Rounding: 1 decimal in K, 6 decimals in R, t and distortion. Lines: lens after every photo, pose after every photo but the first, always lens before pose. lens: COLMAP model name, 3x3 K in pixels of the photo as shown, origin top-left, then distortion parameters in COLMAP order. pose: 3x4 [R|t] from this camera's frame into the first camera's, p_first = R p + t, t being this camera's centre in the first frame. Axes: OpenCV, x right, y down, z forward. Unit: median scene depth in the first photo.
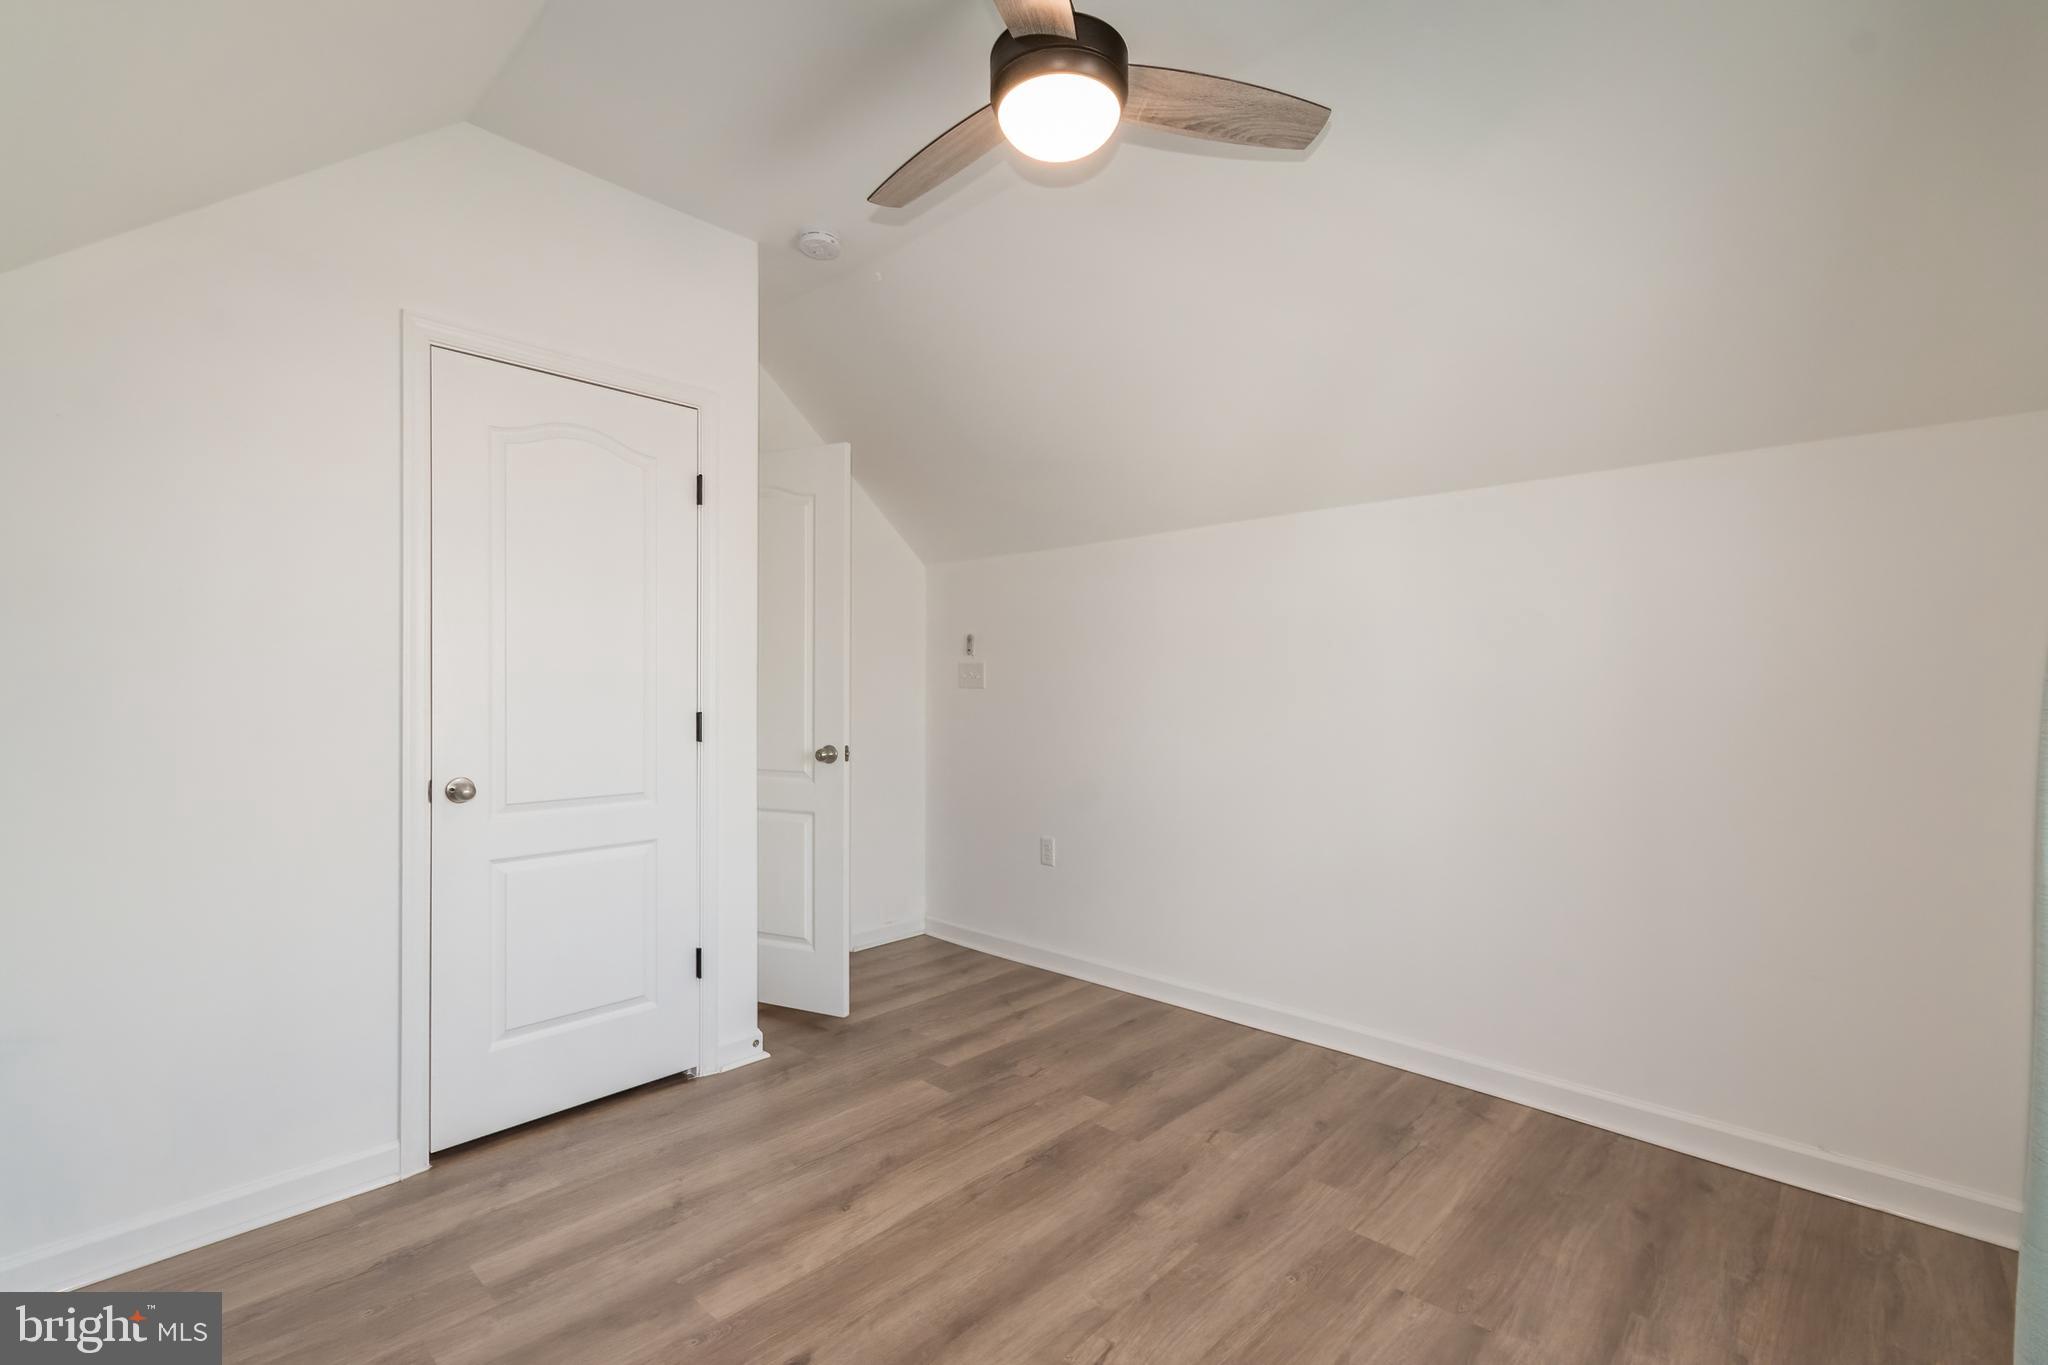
lens RADIAL K [[914.2, 0, 1023.4], [0, 914.2, 668.2], [0, 0, 1]] dist [0.002334, -0.001243]
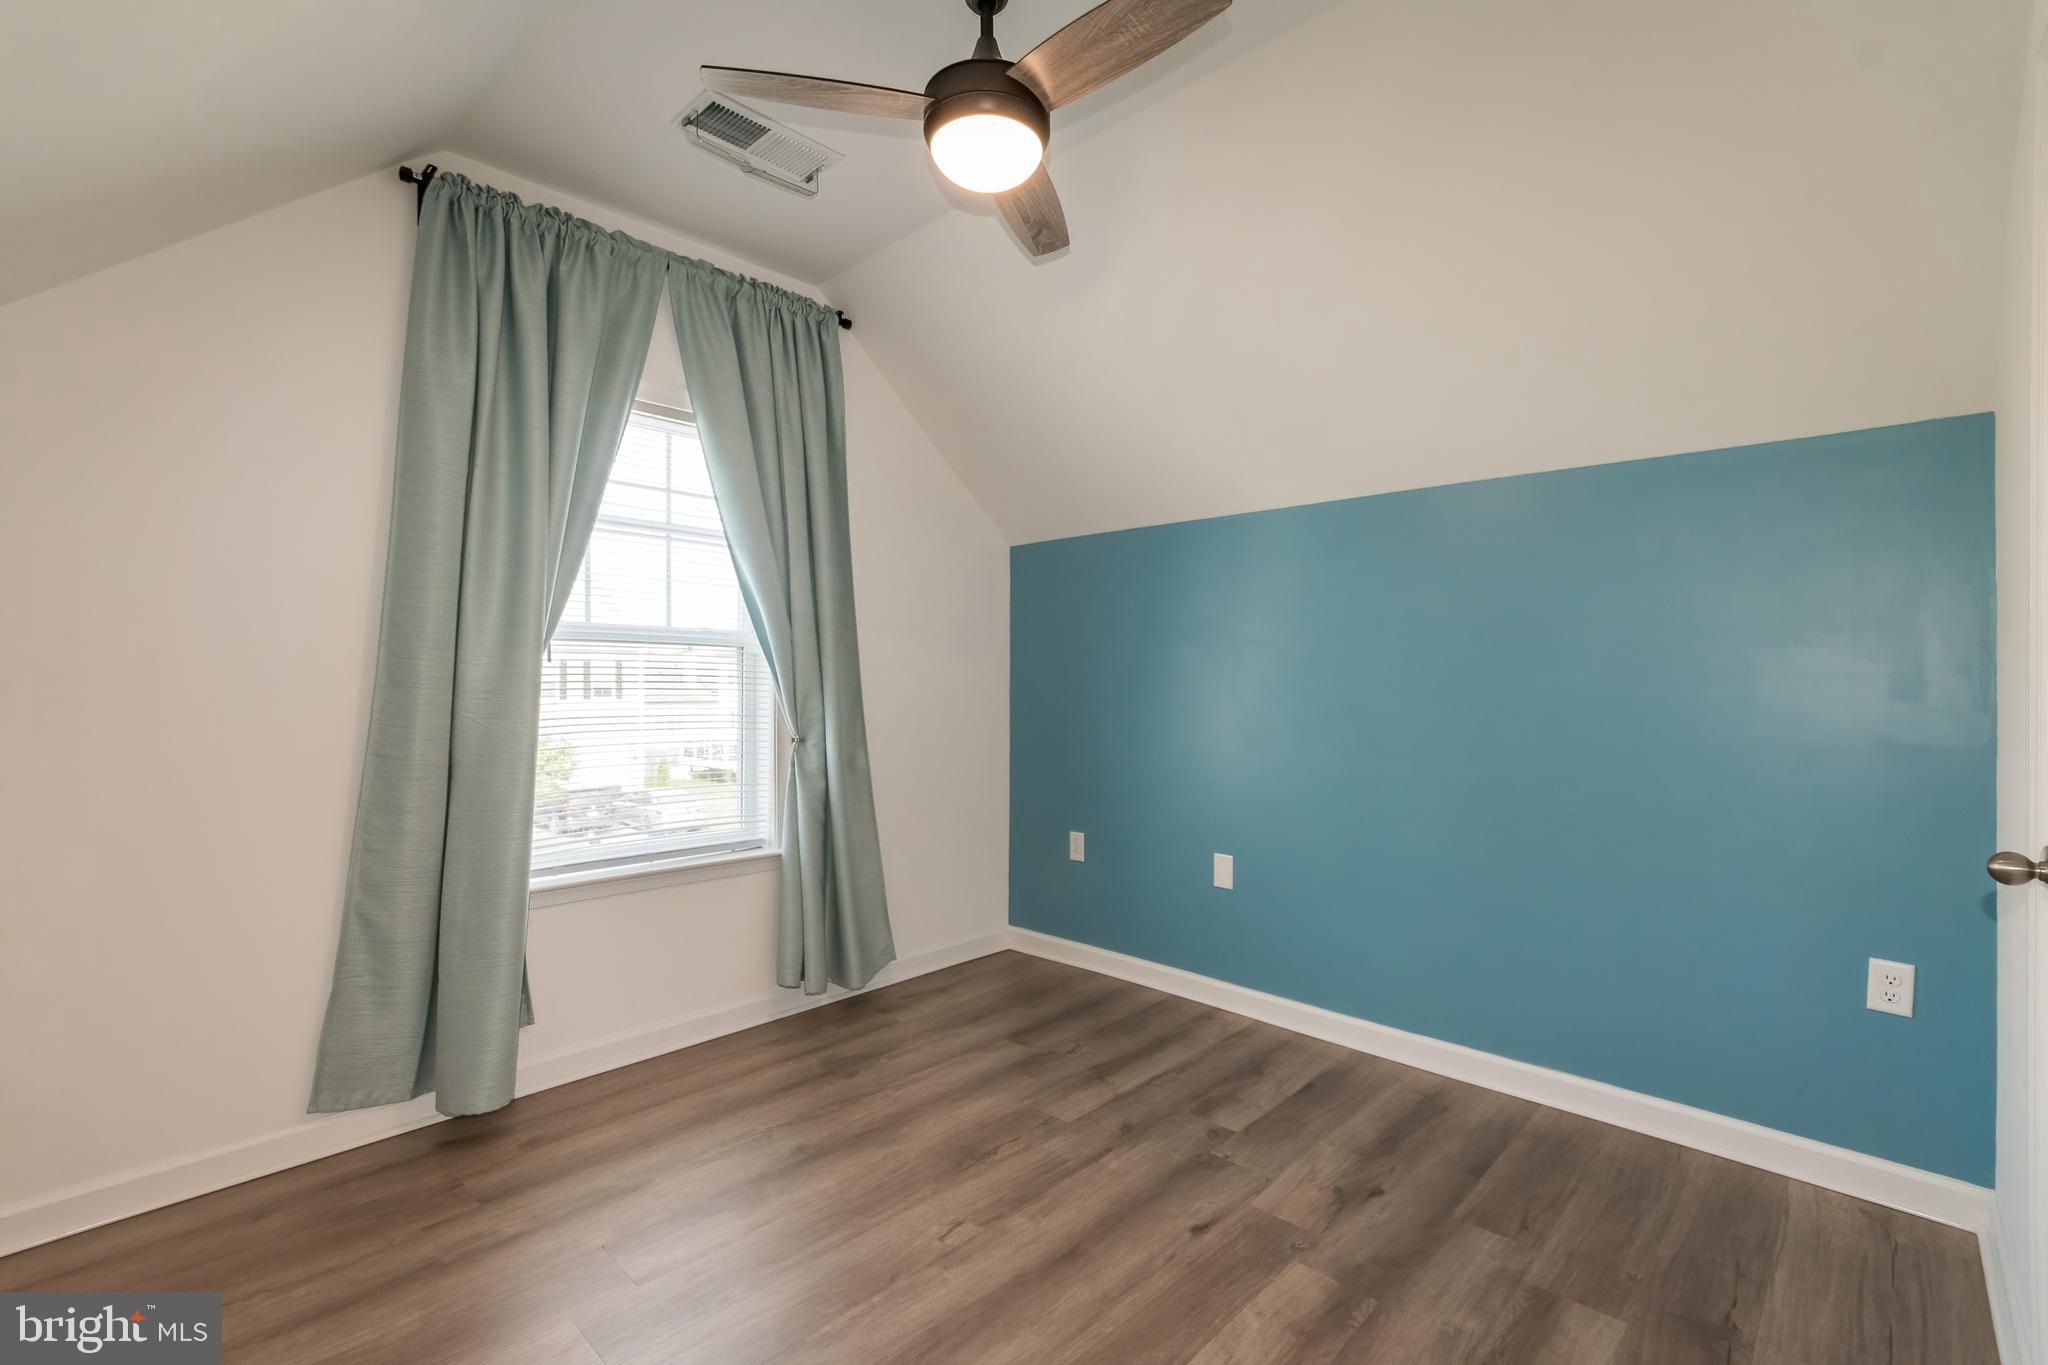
lens RADIAL K [[914.2, 0, 1011.2], [0, 914.2, 679.6], [0, 0, 1]] dist [0.002334, -0.001243]
pose [[-0.999725, -0.006738, 0.022482, -0.011554], [-0.007036, 0.999888, -0.013192, 0.026533], [-0.022391, -0.013347, -0.999660, 1.583340]]
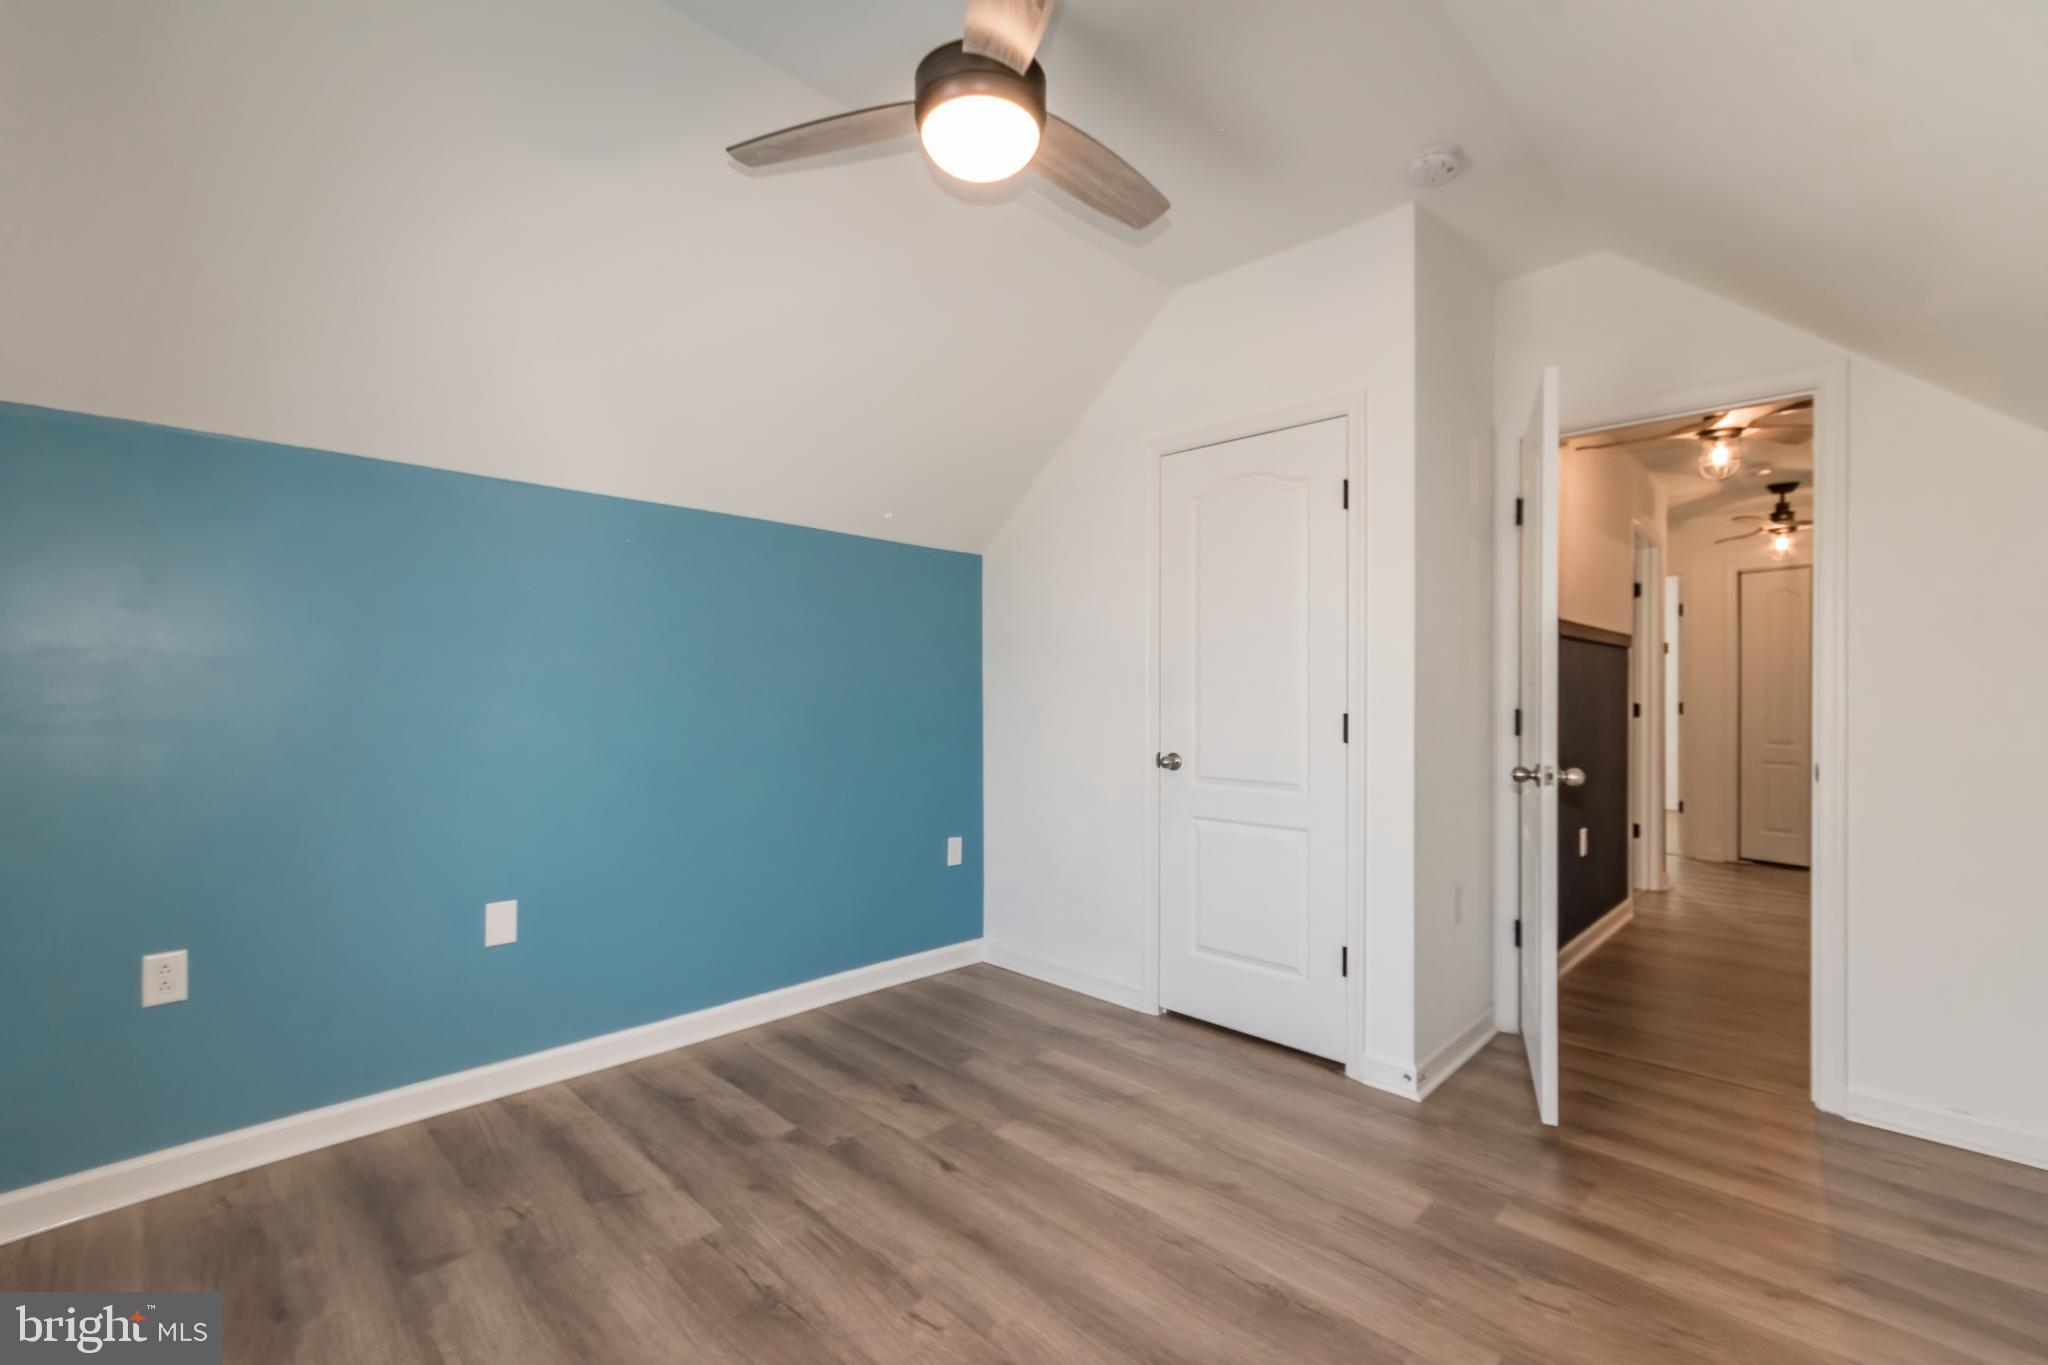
lens RADIAL K [[914.2, 0, 1022.6], [0, 914.2, 691.8], [0, 0, 1]] dist [0.002334, -0.001243]
pose [[-0.028103, 0.009783, -0.999557, 0.808082], [0.010197, 0.999903, 0.009500, 0.011747], [0.999553, -0.009925, -0.028200, 0.819692]]
